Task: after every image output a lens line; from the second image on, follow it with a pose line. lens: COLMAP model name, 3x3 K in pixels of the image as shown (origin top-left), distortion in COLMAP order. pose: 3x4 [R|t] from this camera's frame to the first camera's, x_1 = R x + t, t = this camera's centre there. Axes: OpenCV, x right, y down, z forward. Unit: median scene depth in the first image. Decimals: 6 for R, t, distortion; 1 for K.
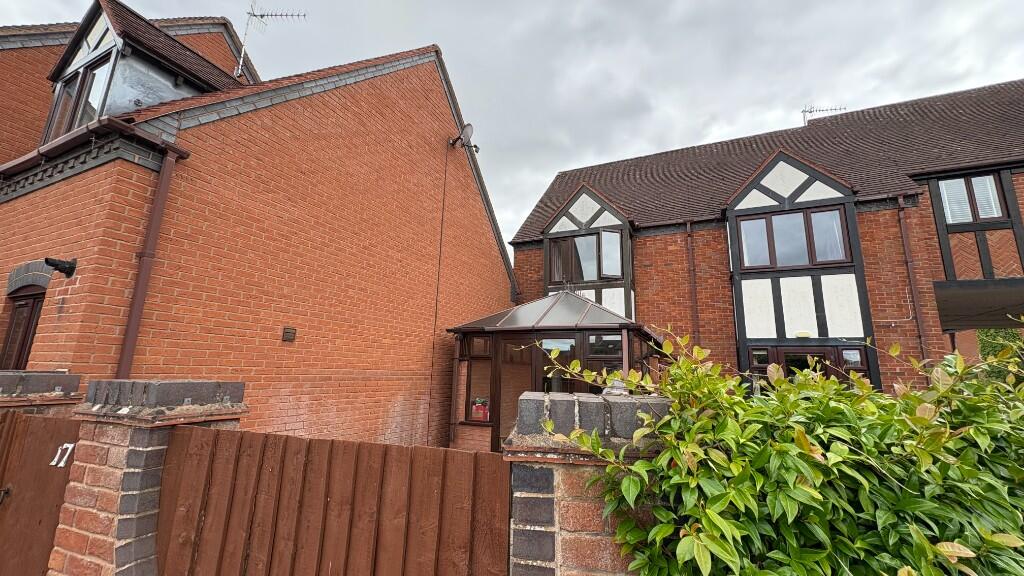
lens RADIAL K [[404.5, 0, 511.9], [0, 404.5, 286.7], [0, 0, 1]] dist [0.001648, -0.000326]
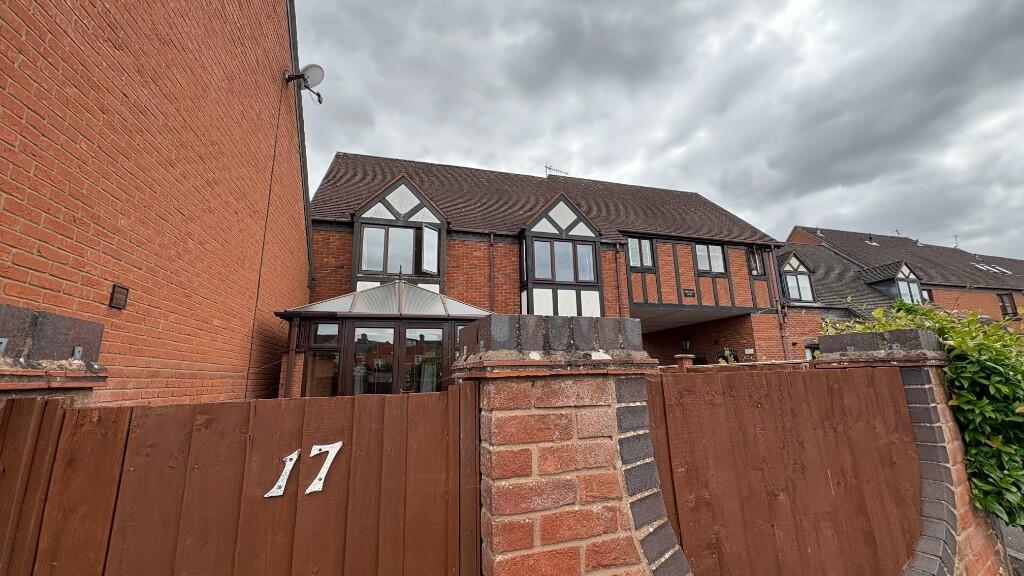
lens RADIAL K [[404.5, 0, 511.4], [0, 404.5, 286.9], [0, 0, 1]] dist [0.001648, -0.000326]
pose [[0.754633, 0.102491, 0.648093, -0.286069], [-0.095167, 0.994377, -0.046442, 0.043510], [-0.649209, -0.026630, 0.760143, 0.105818]]
